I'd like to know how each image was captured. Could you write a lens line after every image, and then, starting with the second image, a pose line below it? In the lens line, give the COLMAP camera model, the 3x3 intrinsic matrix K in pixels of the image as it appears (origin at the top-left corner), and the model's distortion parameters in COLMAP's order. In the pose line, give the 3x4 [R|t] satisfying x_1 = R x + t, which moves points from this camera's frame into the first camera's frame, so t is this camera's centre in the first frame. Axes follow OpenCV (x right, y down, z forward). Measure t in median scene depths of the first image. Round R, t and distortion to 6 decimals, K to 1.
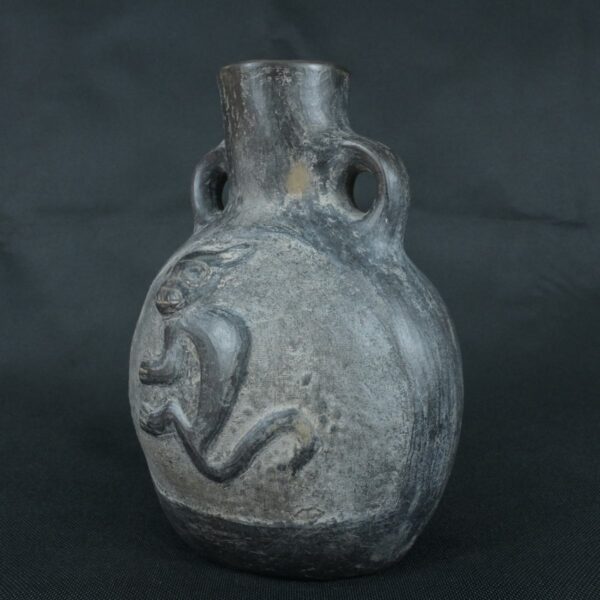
lens RADIAL K [[692.5, 0, 297.8], [0, 692.5, 297.3], [0, 0, 1]] dist [-0.017732, 0.000000]
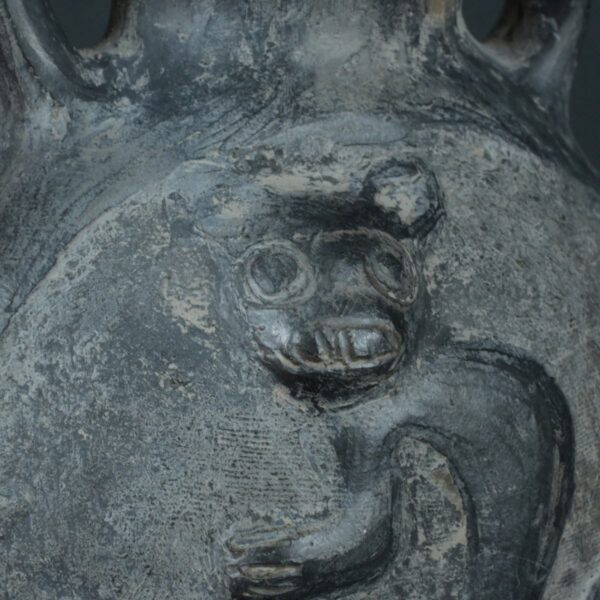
lens RADIAL K [[1945.4, 0, 301.6], [0, 1945.4, 301.6], [0, 0, 1]] dist [-0.005352, 0.000000]
pose [[0.493246, -0.202651, 0.845956, -1.016336], [0.055976, 0.977865, 0.201613, -0.220424], [-0.868087, -0.052091, 0.493671, 0.529499]]
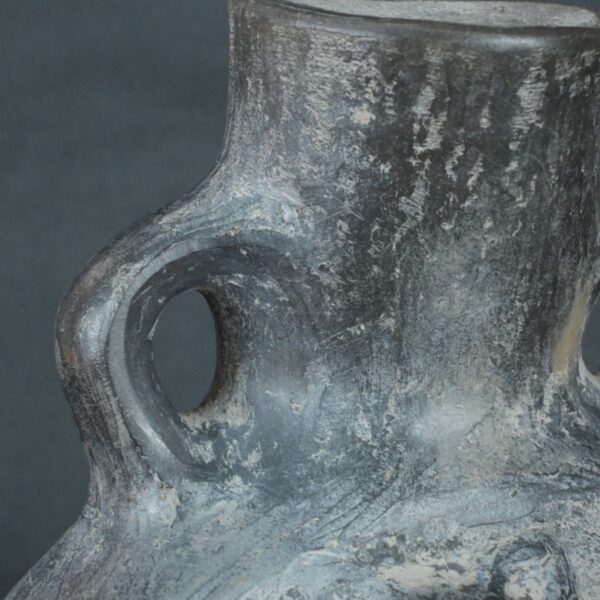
lens RADIAL K [[1945.4, 0, 298.7], [0, 1945.4, 298.8], [0, 0, 1]] dist [-0.005352, 0.000000]
pose [[0.504617, -0.168941, 0.846653, -0.961301], [0.061484, 0.985210, 0.159943, -0.368517], [-0.861151, -0.028654, 0.507540, 0.608545]]
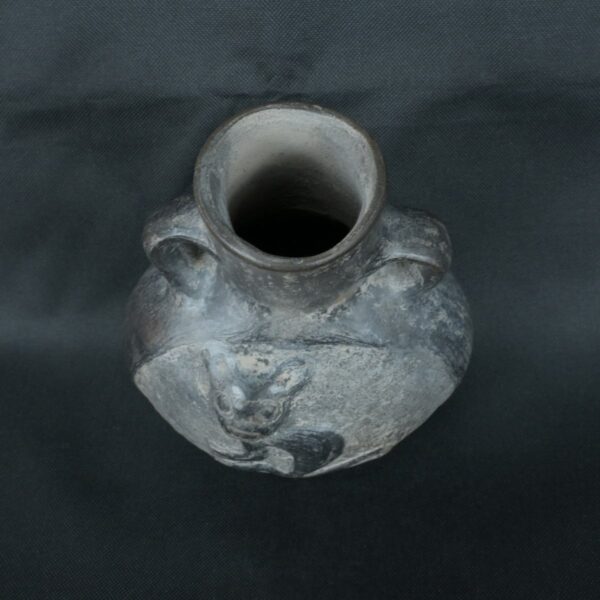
lens RADIAL K [[692.5, 0, 299.7], [0, 692.5, 299.5], [0, 0, 1]] dist [-0.017732, 0.000000]
pose [[0.857233, -0.472036, 0.205750, -0.228783], [0.064481, 0.494830, 0.866594, -0.928713], [-0.510875, -0.729607, 0.454622, 0.643971]]
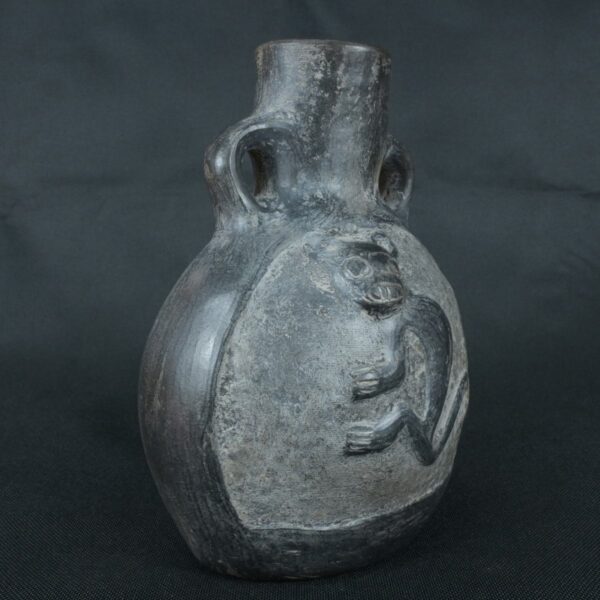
lens RADIAL K [[692.5, 0, 300.0], [0, 692.5, 298.3], [0, 0, 1]] dist [-0.017732, 0.000000]
pose [[0.264739, -0.121123, 0.956683, -1.076289], [0.089771, 0.990868, 0.100609, -0.095413], [-0.960132, 0.059247, 0.273195, 0.853092]]
